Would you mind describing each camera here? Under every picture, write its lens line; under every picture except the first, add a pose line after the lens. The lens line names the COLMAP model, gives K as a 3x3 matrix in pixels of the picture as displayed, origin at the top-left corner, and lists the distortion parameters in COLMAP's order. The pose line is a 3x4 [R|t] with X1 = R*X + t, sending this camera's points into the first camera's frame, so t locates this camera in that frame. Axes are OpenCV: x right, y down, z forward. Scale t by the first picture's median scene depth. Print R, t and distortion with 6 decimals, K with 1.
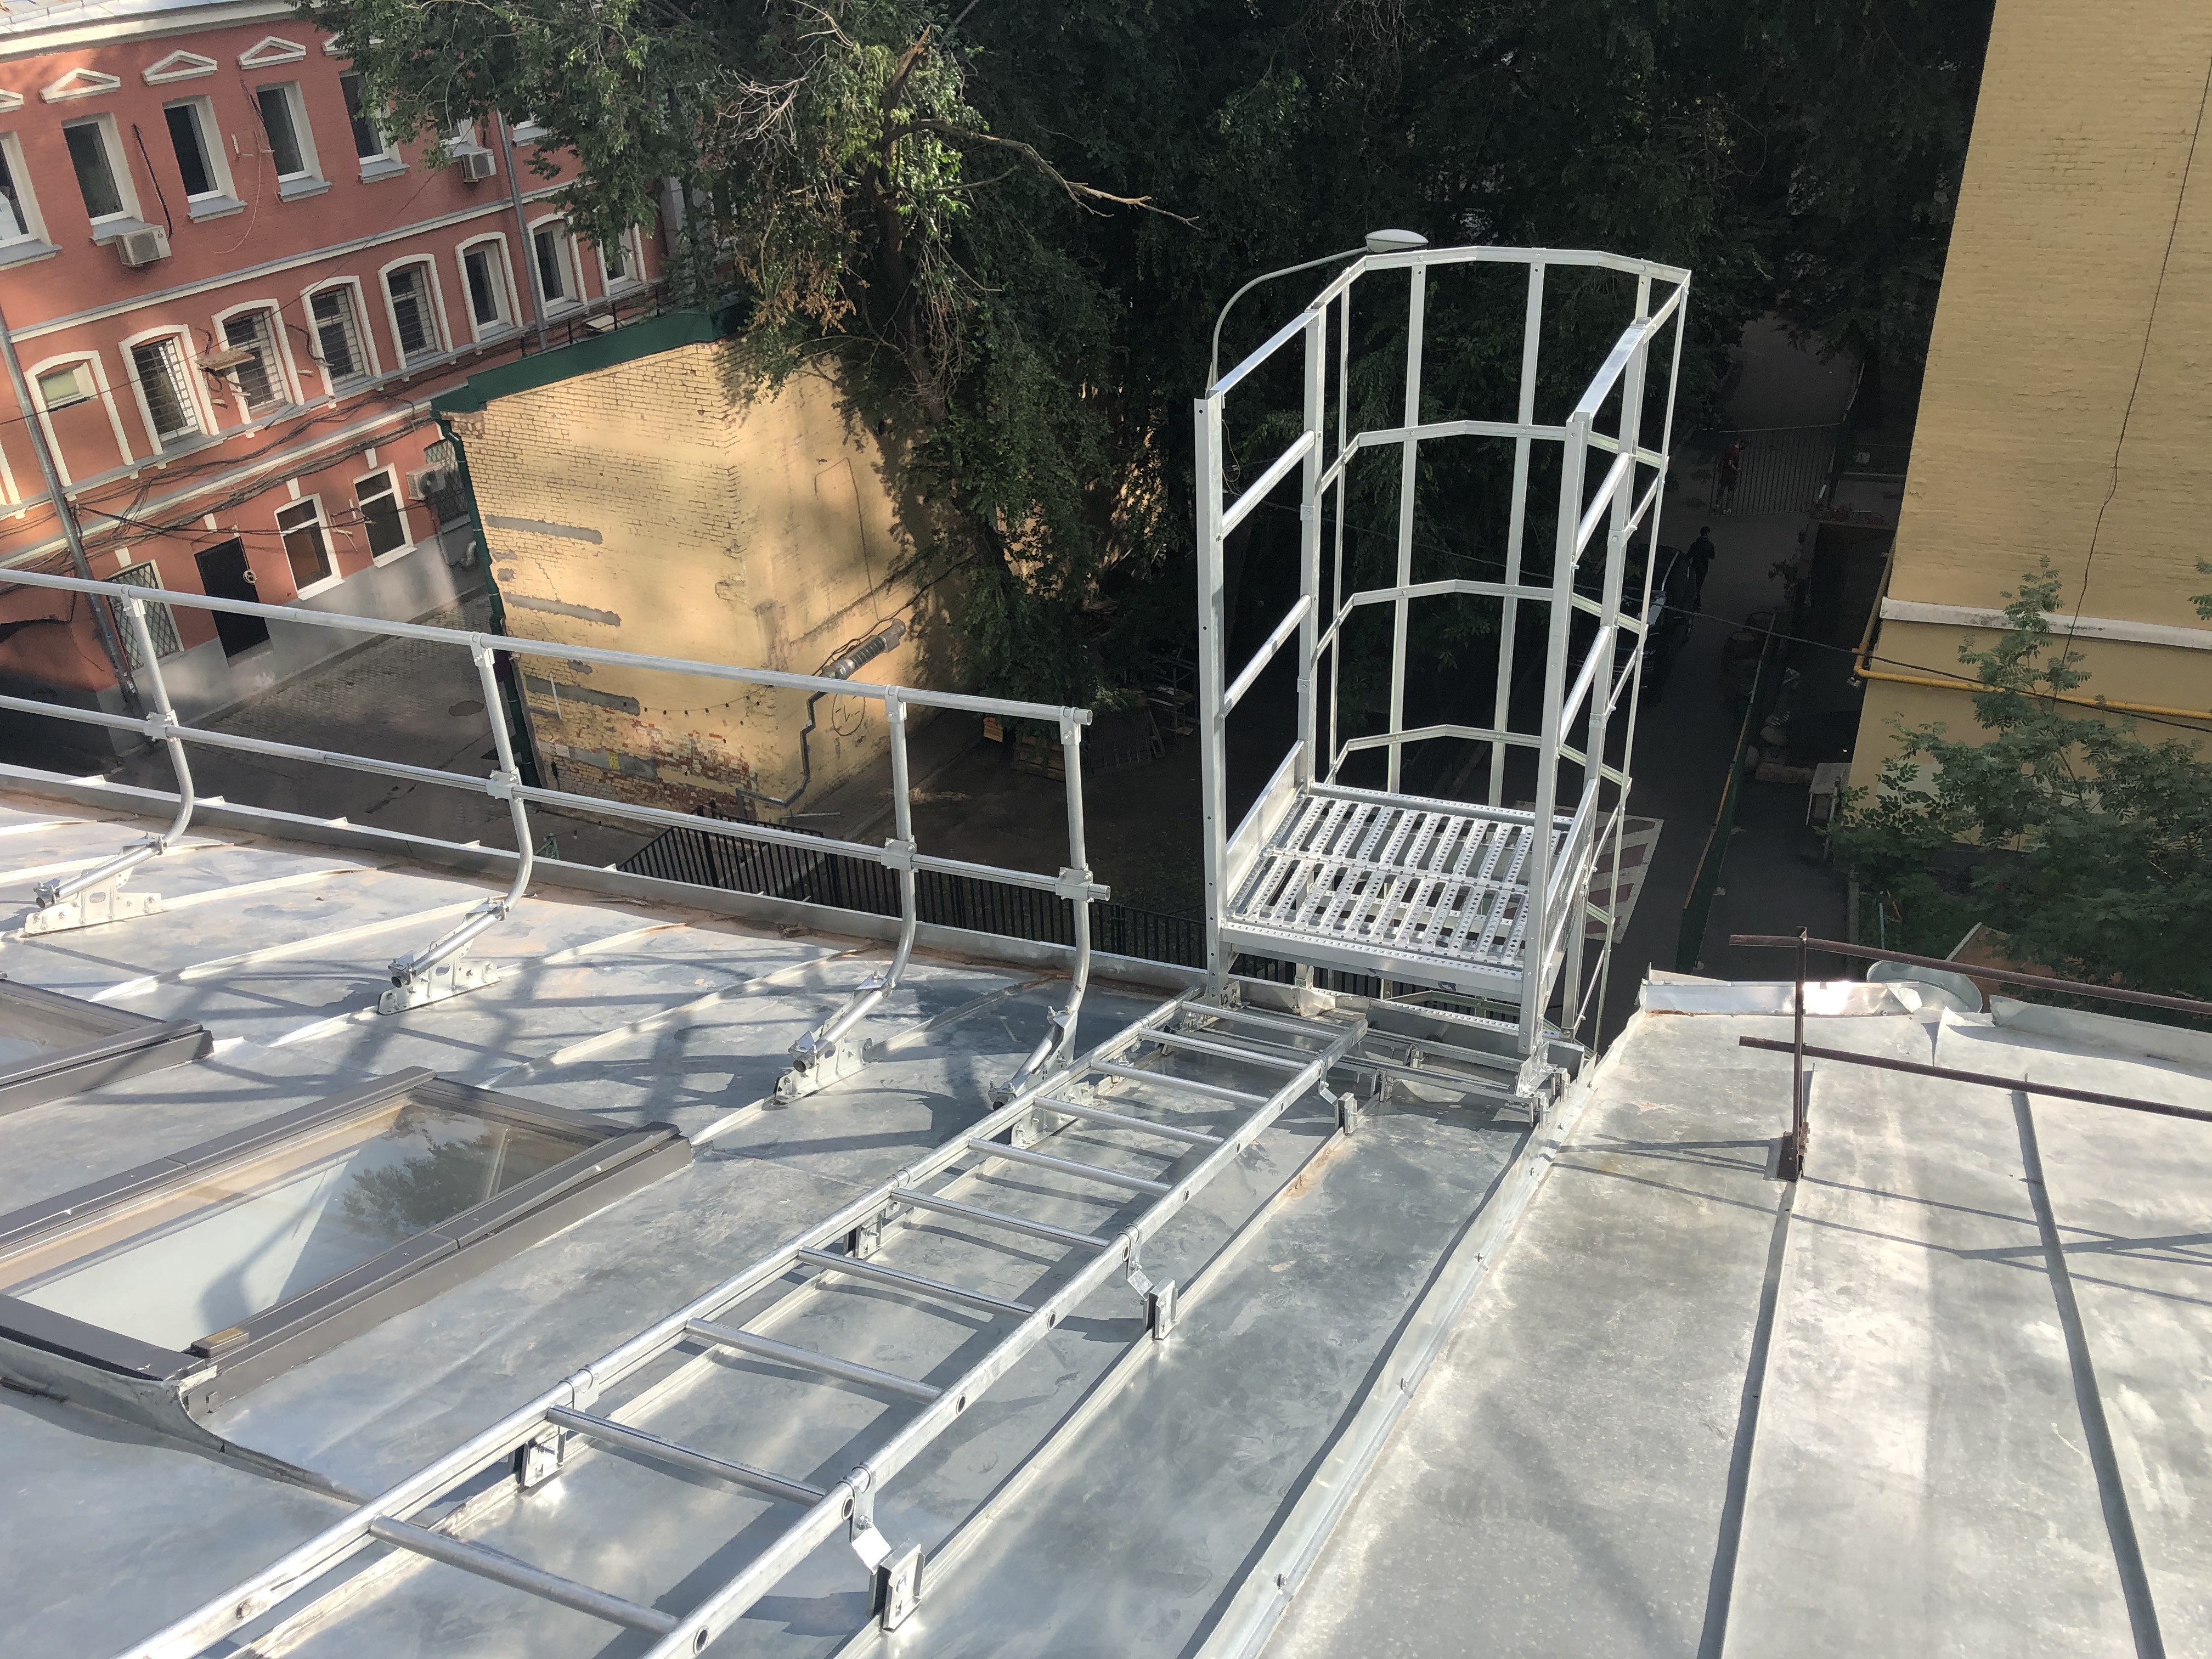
lens RADIAL K [[1813.6, 0, 1122.2], [0, 1813.6, 844.6], [0, 0, 1]] dist [0.047094, -0.020831]
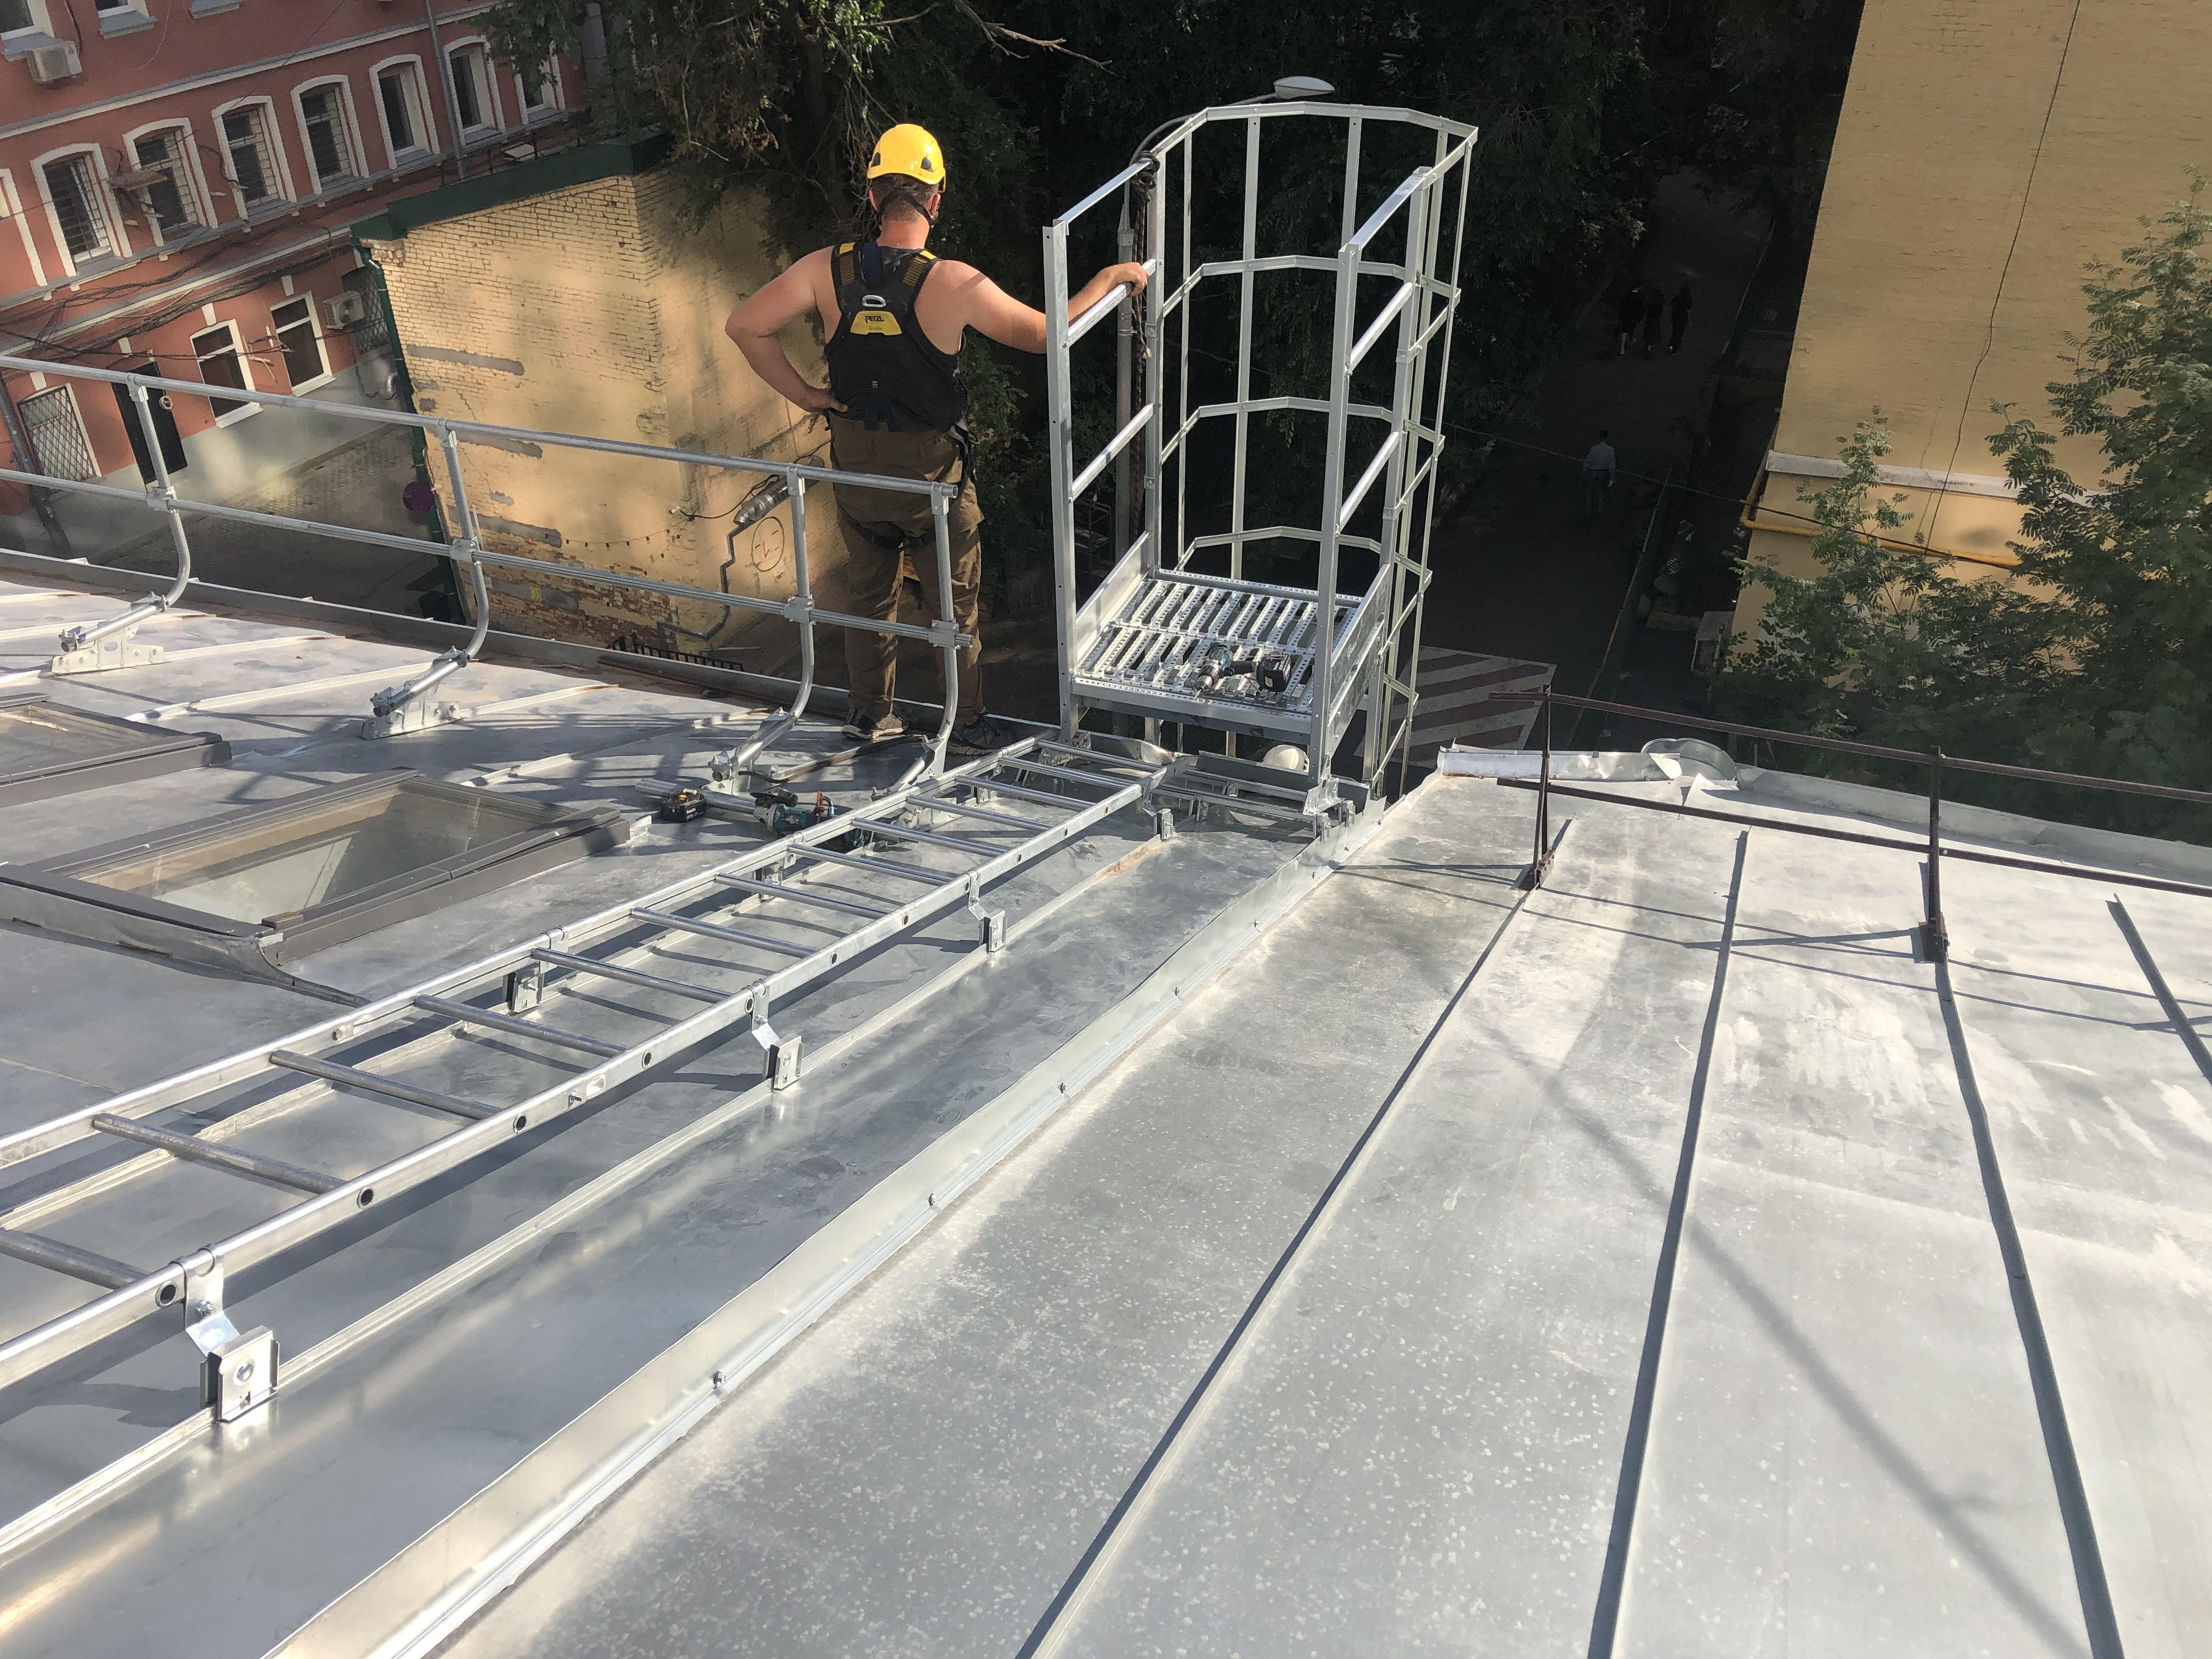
lens RADIAL K [[1813.6, 0, 1089.7], [0, 1813.6, 810.0], [0, 0, 1]] dist [0.047094, -0.020831]
pose [[0.999602, 0.012814, 0.025150, 0.030049], [-0.014326, 0.998042, 0.060889, 0.045851], [-0.024321, -0.061225, 0.997828, -0.159141]]
